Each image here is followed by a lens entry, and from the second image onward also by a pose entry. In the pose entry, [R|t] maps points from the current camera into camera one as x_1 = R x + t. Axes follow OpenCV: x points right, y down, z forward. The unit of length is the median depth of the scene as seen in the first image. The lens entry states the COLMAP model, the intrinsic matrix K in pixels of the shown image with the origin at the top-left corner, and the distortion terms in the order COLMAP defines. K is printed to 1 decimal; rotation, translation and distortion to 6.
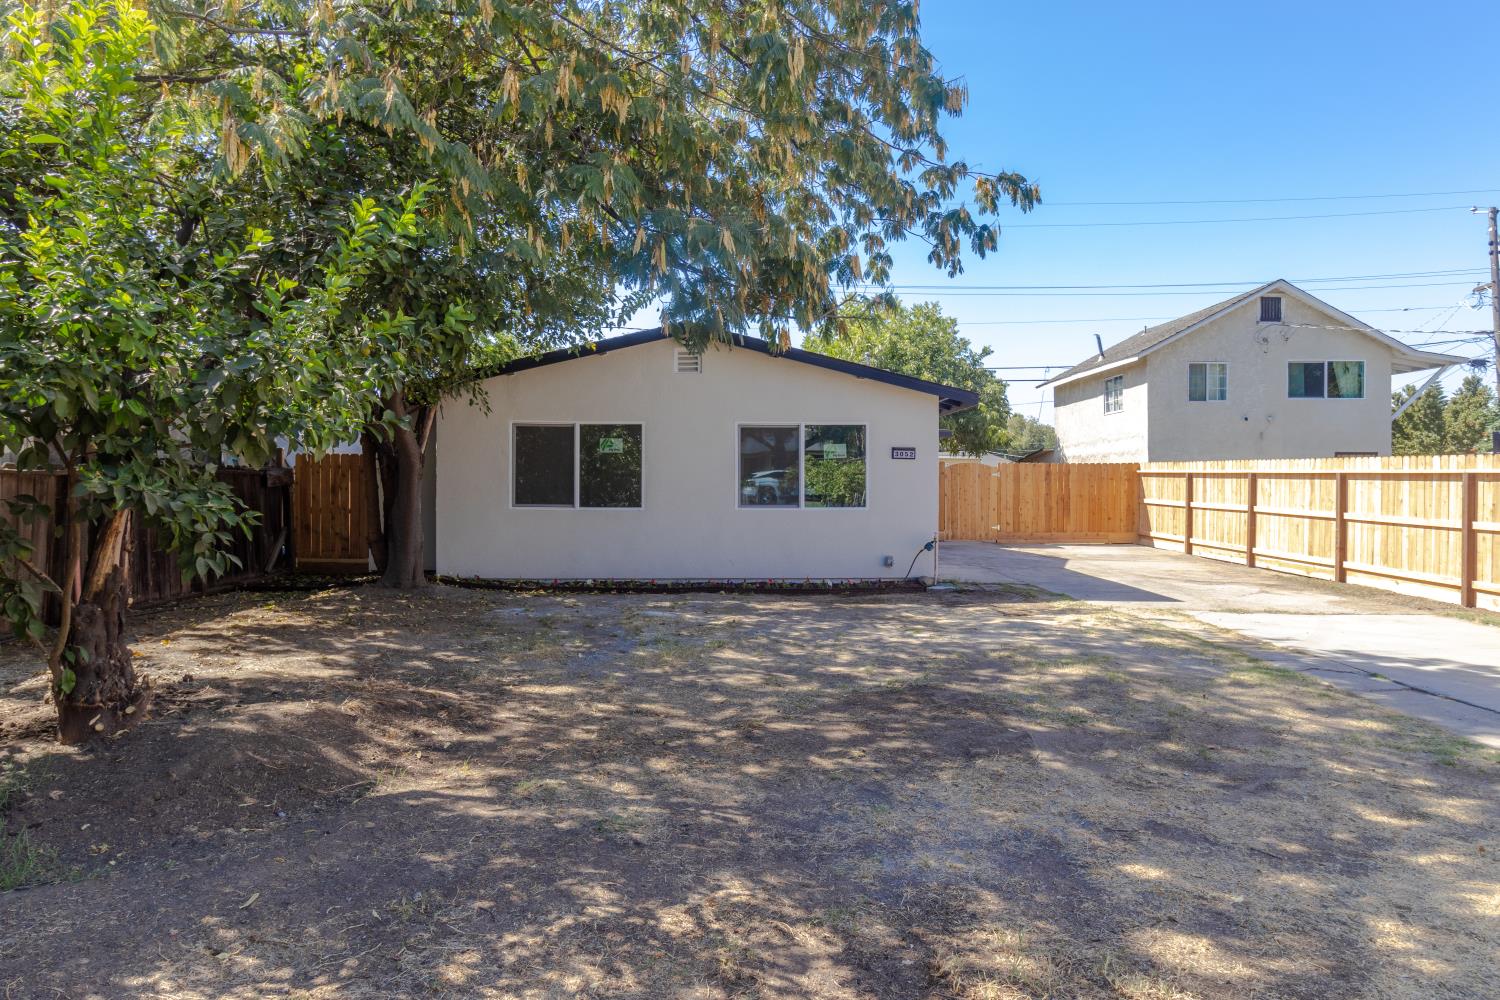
lens RADIAL K [[960.2, 0, 743.7], [0, 960.2, 538.9], [0, 0, 1]] dist [0.002948, 0.000454]
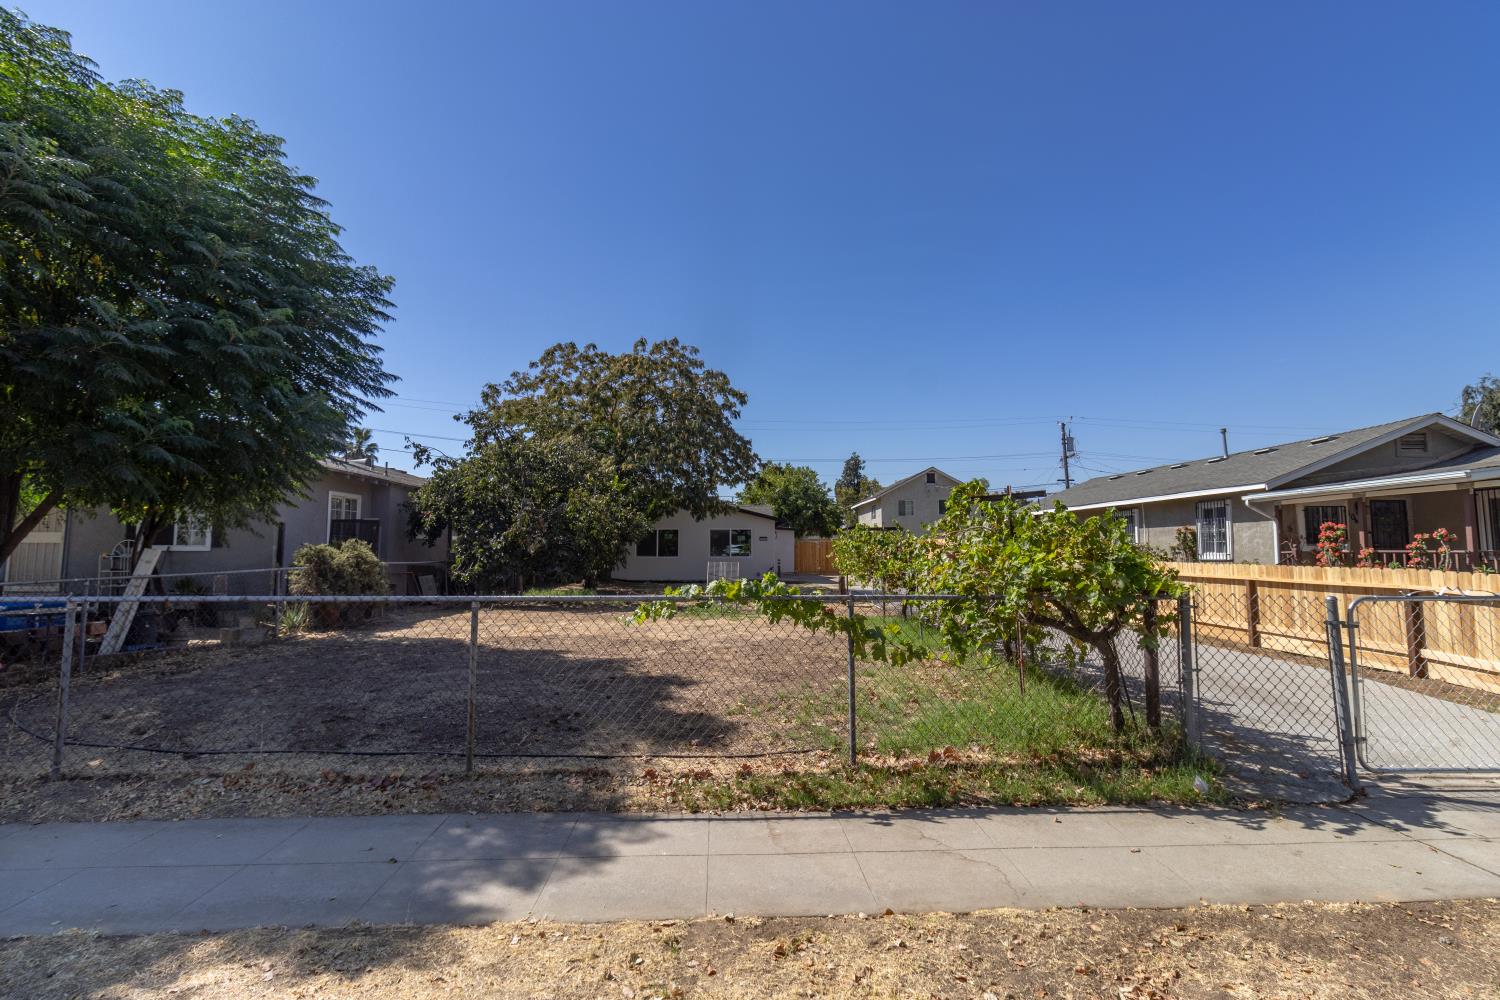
lens RADIAL K [[688.3, 0, 772.1], [0, 688.3, 486.6], [0, 0, 1]] dist [0.001593, -0.000044]
pose [[0.998011, 0.007070, 0.062636, 0.033215], [0.002493, 0.988486, -0.151295, 0.046995], [-0.062985, 0.151150, 0.986502, -0.718300]]
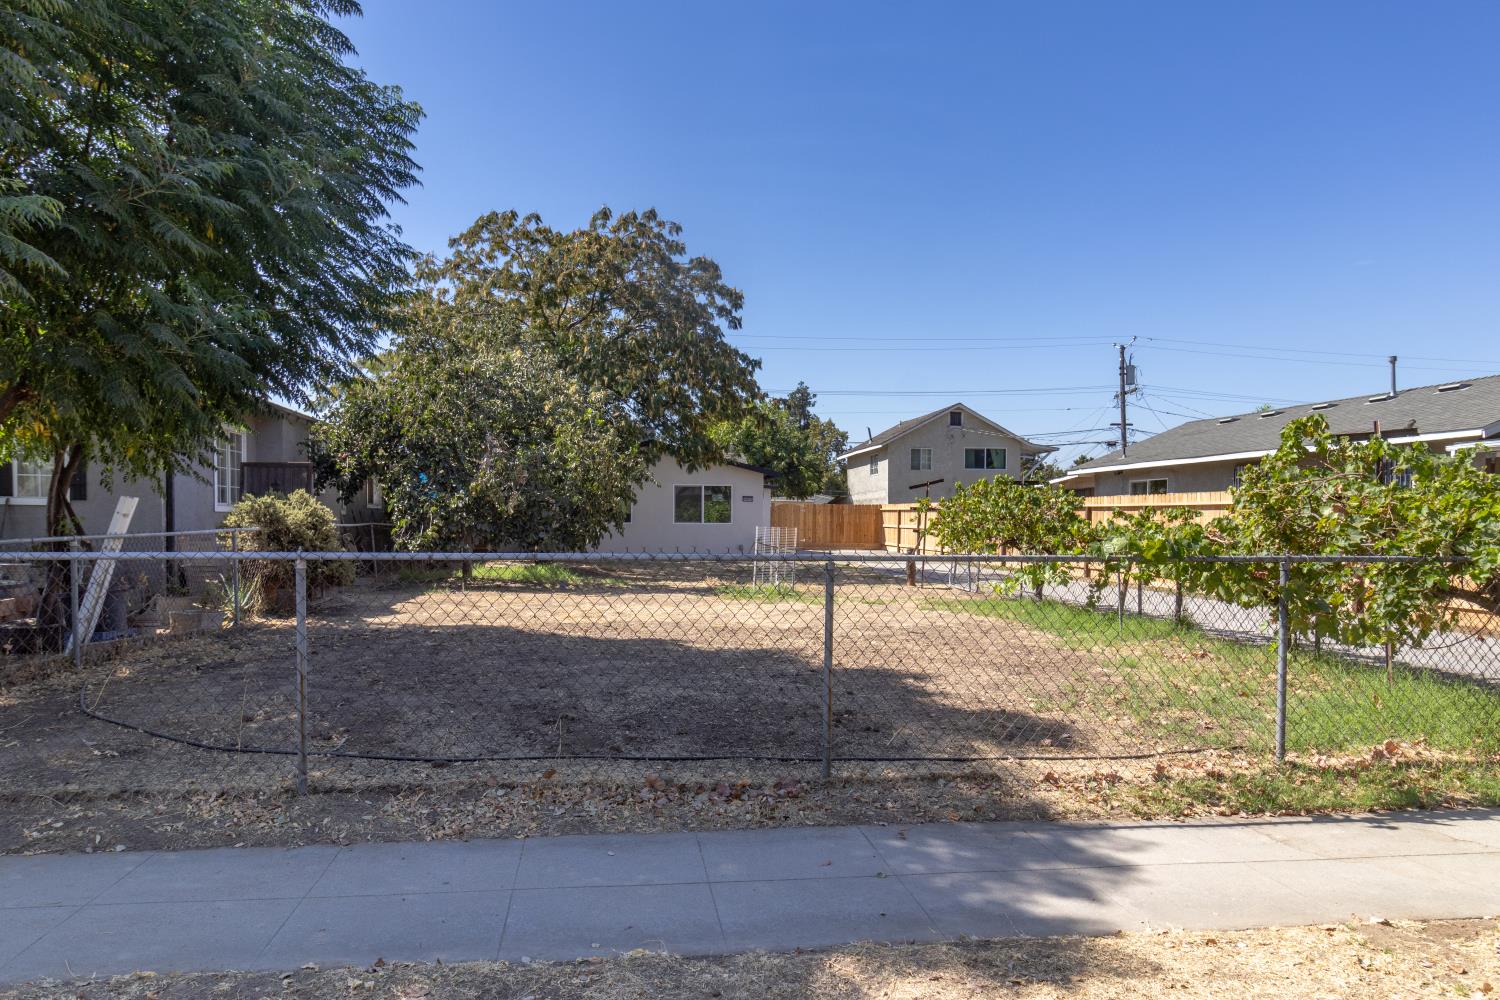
lens RADIAL K [[960.2, 0, 743.7], [0, 960.2, 538.9], [0, 0, 1]] dist [0.002948, 0.000454]
pose [[0.990283, 0.005069, 0.138974, -0.091026], [0.000249, 0.999269, -0.038224, 0.052784], [-0.139066, 0.037888, 0.989558, -0.717204]]
